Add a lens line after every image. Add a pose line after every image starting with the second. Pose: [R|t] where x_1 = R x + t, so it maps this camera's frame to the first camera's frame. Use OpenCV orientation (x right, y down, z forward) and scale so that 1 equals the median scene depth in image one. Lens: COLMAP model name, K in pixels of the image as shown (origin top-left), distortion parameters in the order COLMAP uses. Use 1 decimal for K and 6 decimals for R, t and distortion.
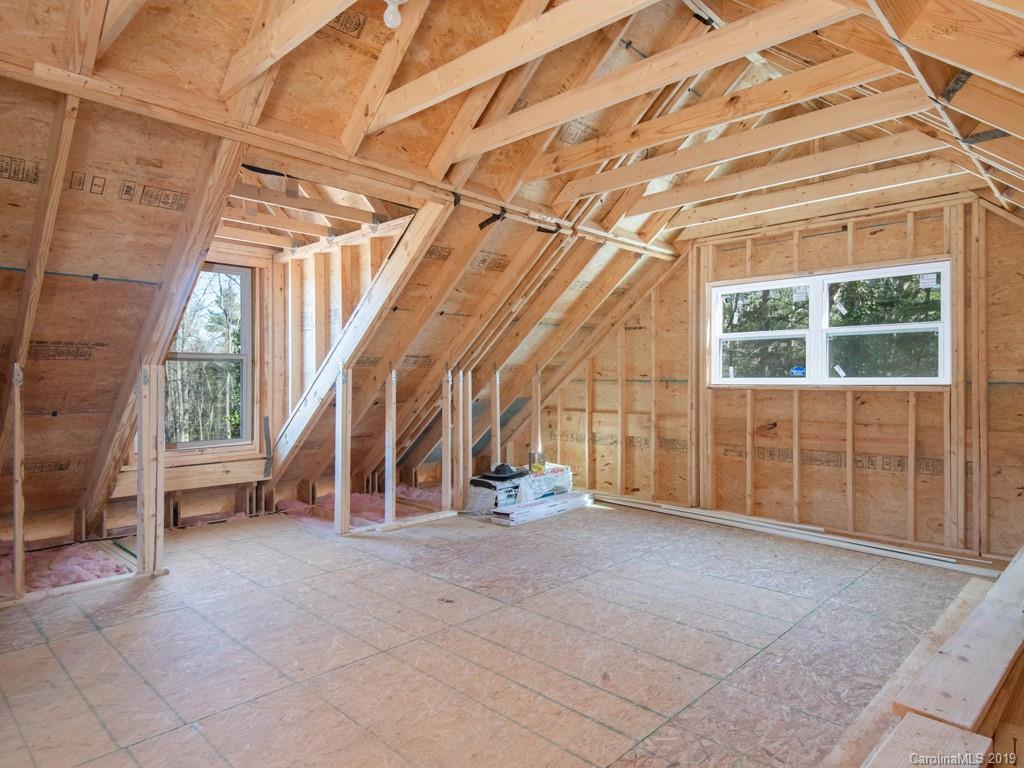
lens RADIAL K [[630.5, 0, 508.7], [0, 630.5, 375.0], [0, 0, 1]] dist [0.028767, -0.000987]
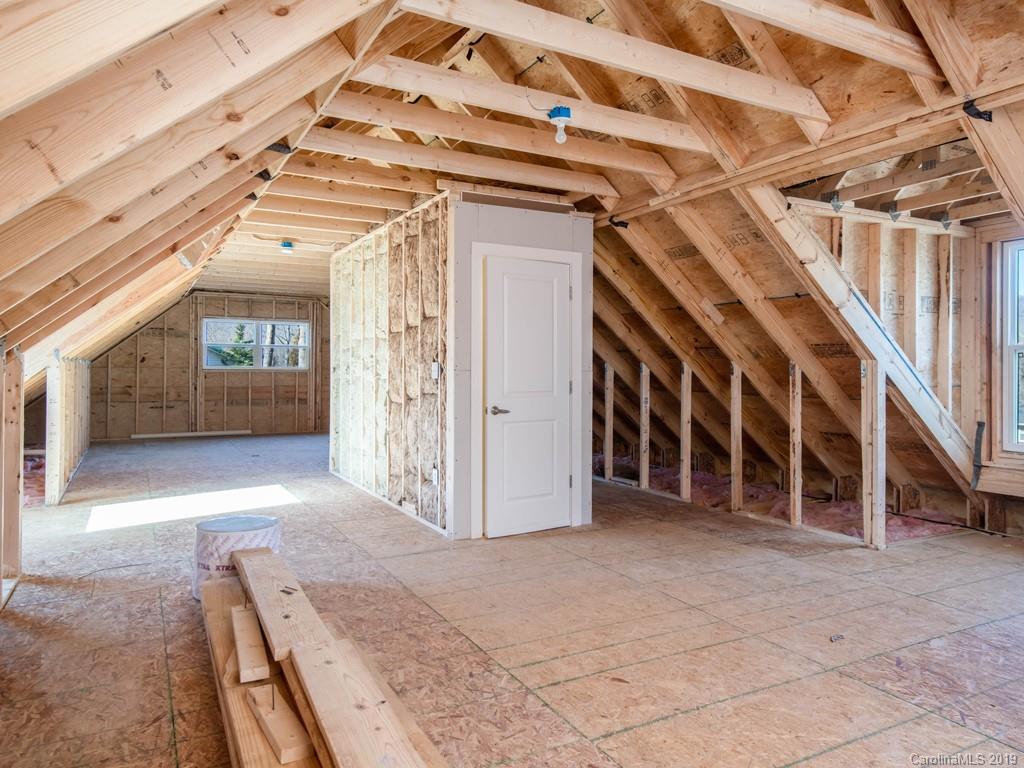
lens RADIAL K [[670.4, 0, 508.7], [0, 670.4, 381.3], [0, 0, 1]] dist [0.002578, -0.001691]
pose [[-0.297184, 0.018212, -0.954647, 0.904899], [-0.005315, 0.999771, 0.020727, 0.001404], [0.954805, 0.011234, -0.297019, 0.883634]]
